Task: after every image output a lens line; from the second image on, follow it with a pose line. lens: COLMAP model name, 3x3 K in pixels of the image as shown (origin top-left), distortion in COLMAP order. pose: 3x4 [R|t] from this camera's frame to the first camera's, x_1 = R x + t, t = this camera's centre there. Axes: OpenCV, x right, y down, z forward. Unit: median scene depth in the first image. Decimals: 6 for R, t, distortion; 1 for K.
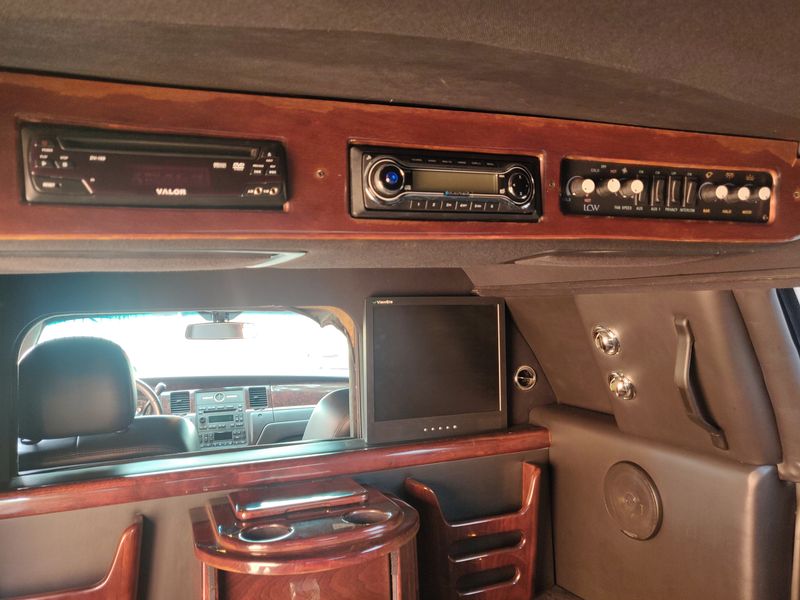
lens RADIAL K [[626.6, 0, 409.7], [0, 626.6, 300.3], [0, 0, 1]] dist [-0.012072, 0.056940]
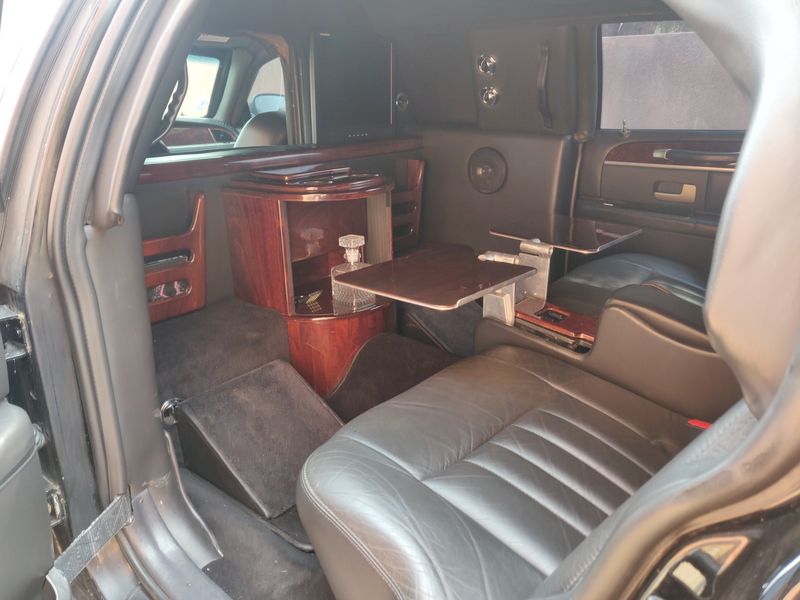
lens RADIAL K [[626.6, 0, 409.7], [0, 626.6, 300.3], [0, 0, 1]] dist [-0.012072, 0.056940]
pose [[0.881822, -0.127232, 0.454094, -0.566858], [-0.026119, 0.948261, 0.316415, 0.116153], [-0.470858, -0.290882, 0.832875, -0.345232]]
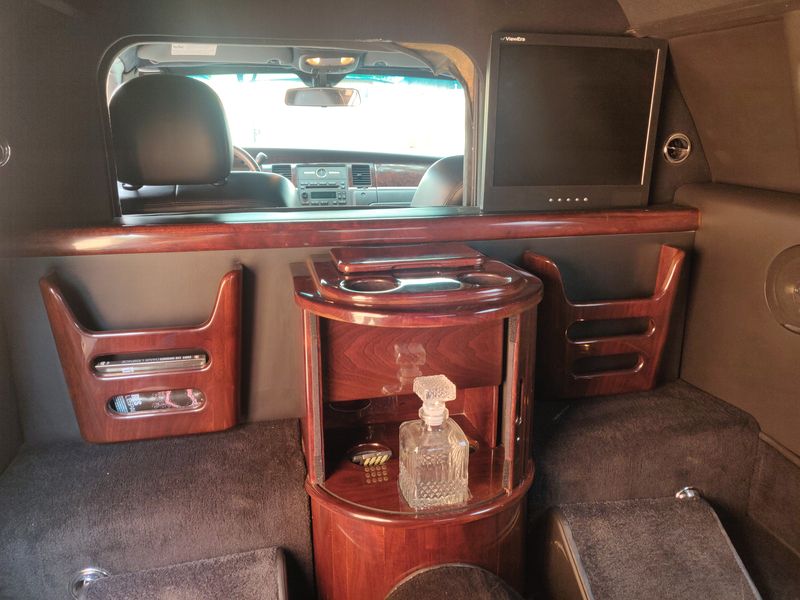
lens RADIAL K [[626.6, 0, 409.7], [0, 626.6, 300.3], [0, 0, 1]] dist [-0.012072, 0.056940]
pose [[0.986333, 0.077362, -0.145471, -0.032326], [-0.031297, 0.954810, 0.295565, 0.094558], [0.161763, -0.286973, 0.944182, 0.119311]]
